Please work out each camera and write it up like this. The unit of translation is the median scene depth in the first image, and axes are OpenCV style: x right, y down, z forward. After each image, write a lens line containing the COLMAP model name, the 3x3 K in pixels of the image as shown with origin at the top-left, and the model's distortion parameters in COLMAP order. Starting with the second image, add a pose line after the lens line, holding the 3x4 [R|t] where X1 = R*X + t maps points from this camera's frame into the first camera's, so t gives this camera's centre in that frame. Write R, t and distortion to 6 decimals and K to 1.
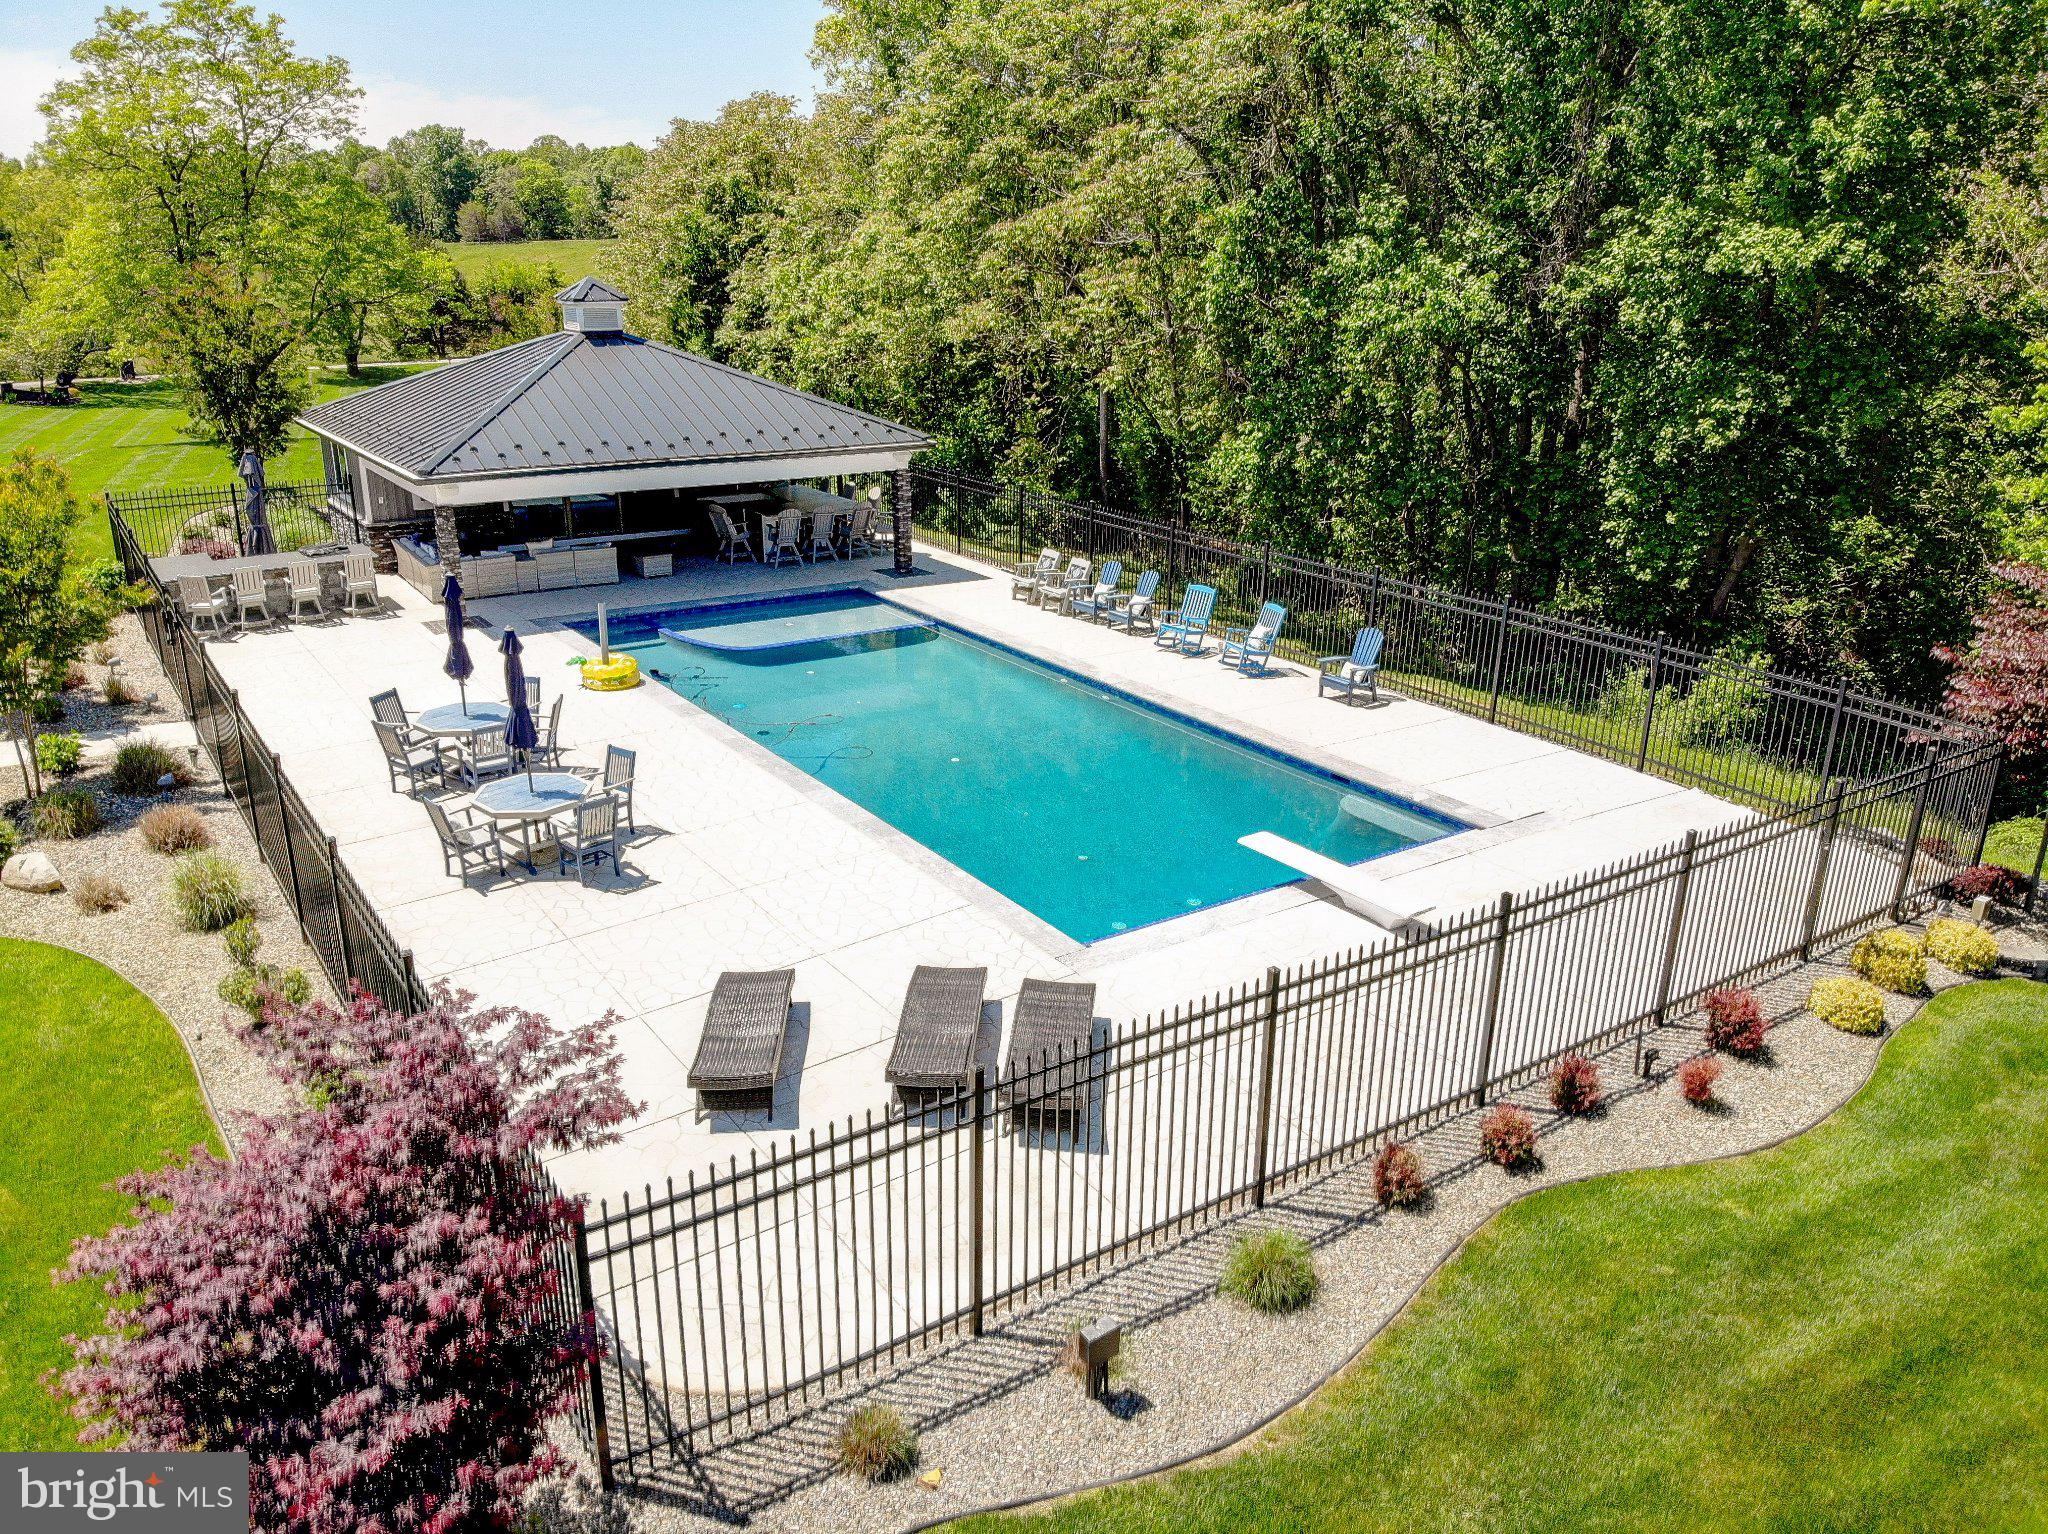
lens RADIAL K [[1477.3, 0, 1024.0], [0, 1477.3, 767.0], [0, 0, 1]] dist [0.097957, -0.284865]
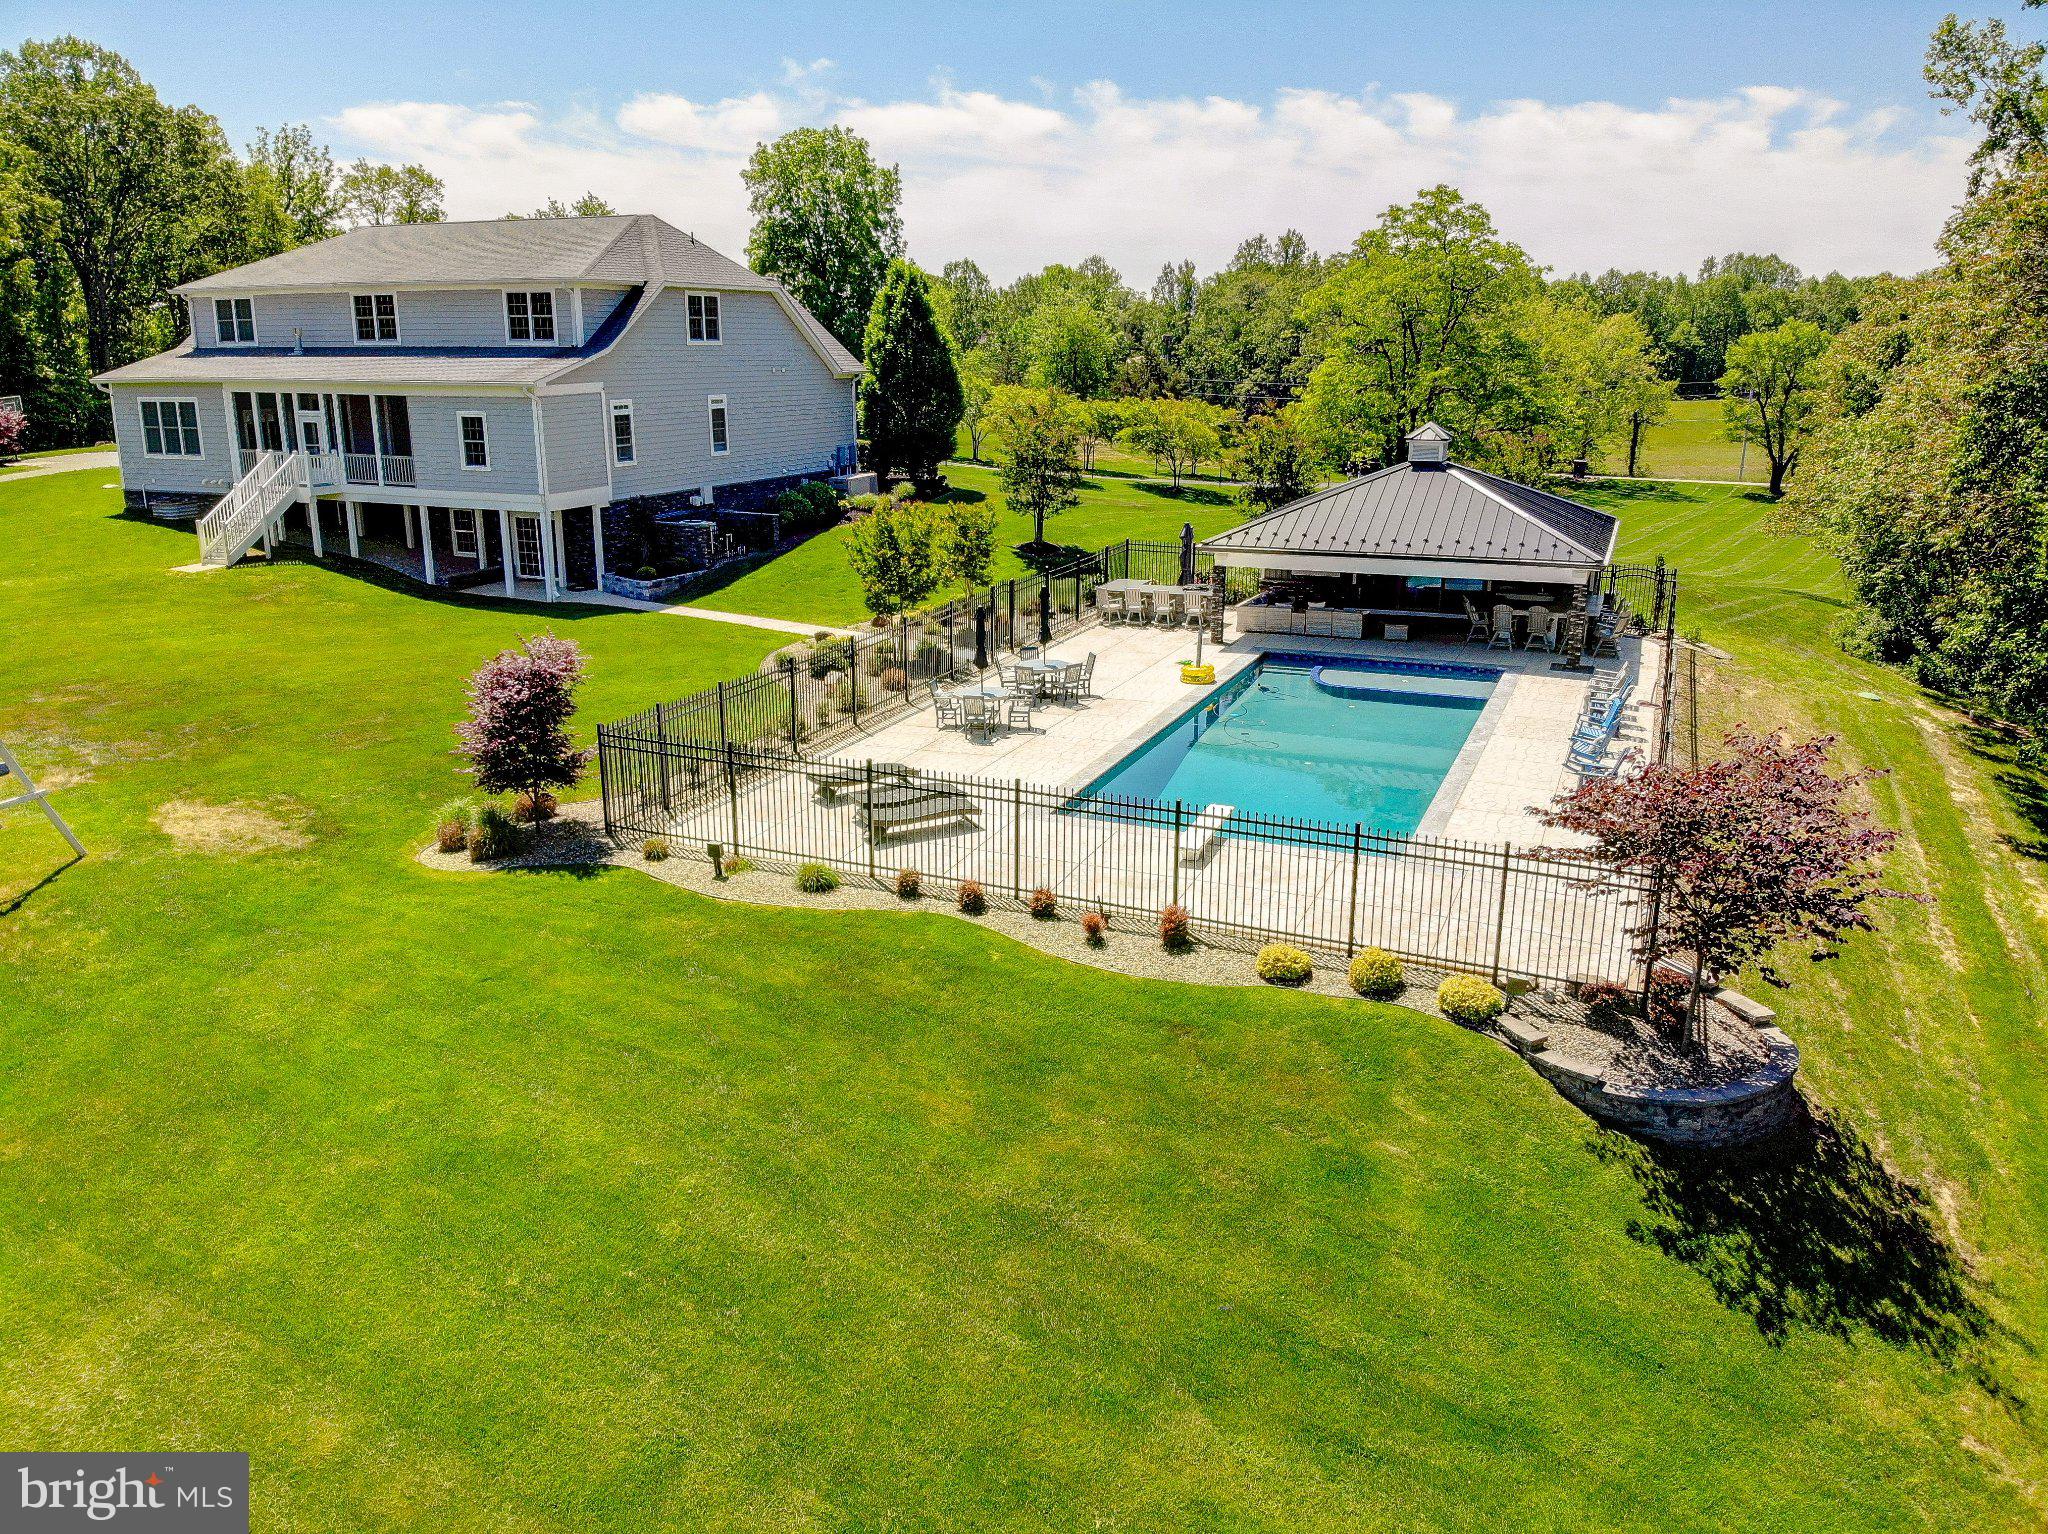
lens RADIAL K [[1477.3, 0, 1024.0], [0, 1477.3, 767.0], [0, 0, 1]] dist [0.097957, -0.284865]
pose [[0.518682, 0.213243, -0.827947, 1.596165], [-0.268641, 0.959999, 0.078959, -0.068459], [0.811666, 0.181465, 0.555220, -0.038920]]
